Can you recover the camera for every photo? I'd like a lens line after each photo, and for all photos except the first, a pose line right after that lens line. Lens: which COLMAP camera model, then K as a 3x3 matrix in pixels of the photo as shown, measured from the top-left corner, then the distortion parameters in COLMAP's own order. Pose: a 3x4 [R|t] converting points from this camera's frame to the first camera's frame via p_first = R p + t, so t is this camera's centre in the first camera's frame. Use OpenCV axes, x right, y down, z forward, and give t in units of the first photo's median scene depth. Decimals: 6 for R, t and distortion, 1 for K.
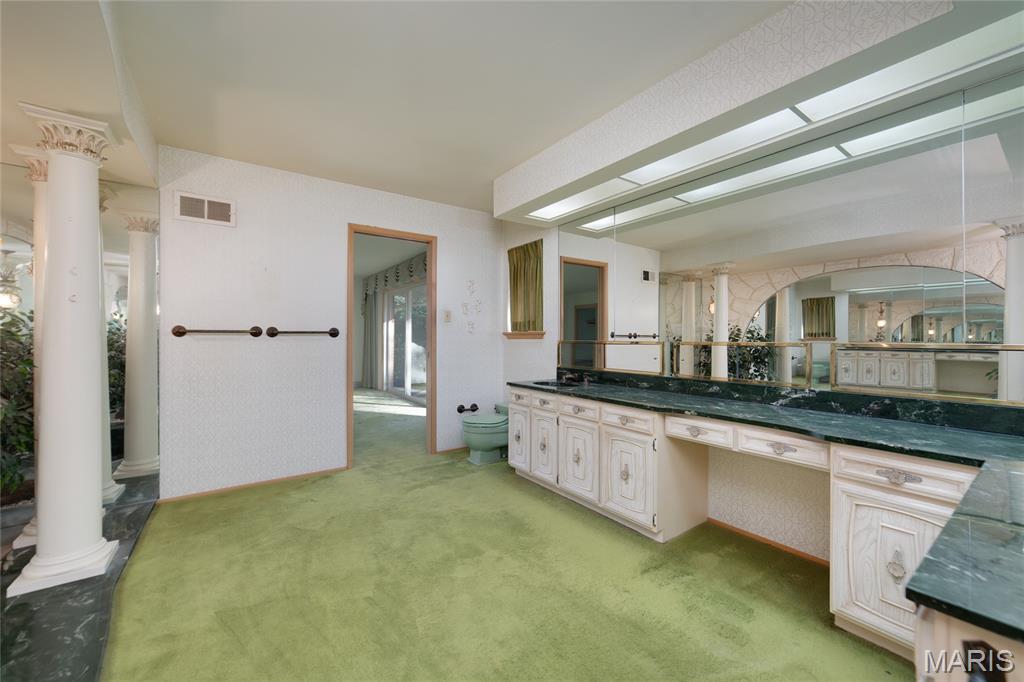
lens RADIAL K [[394.5, 0, 510.9], [0, 394.5, 338.6], [0, 0, 1]] dist [-0.019951, 0.006167]
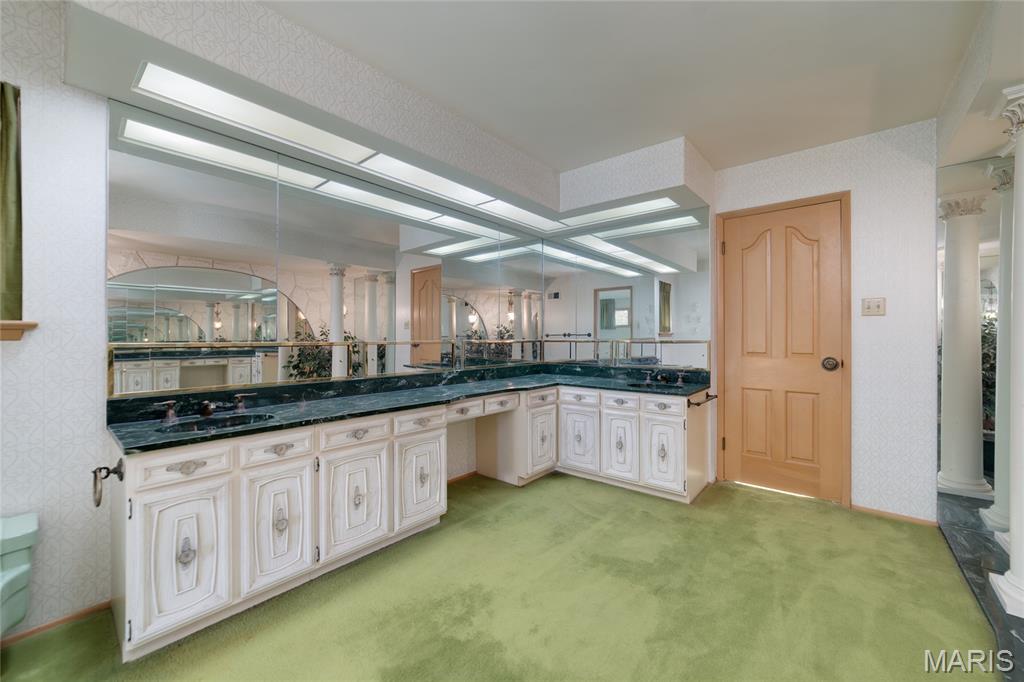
lens RADIAL K [[394.5, 0, 510.9], [0, 394.5, 338.6], [0, 0, 1]] dist [-0.019951, 0.006167]
pose [[-0.249885, 0.000341, 0.968276, -0.649391], [0.002902, 0.999996, 0.000396, 0.001316], [-0.968271, 0.002909, -0.249884, 0.950048]]
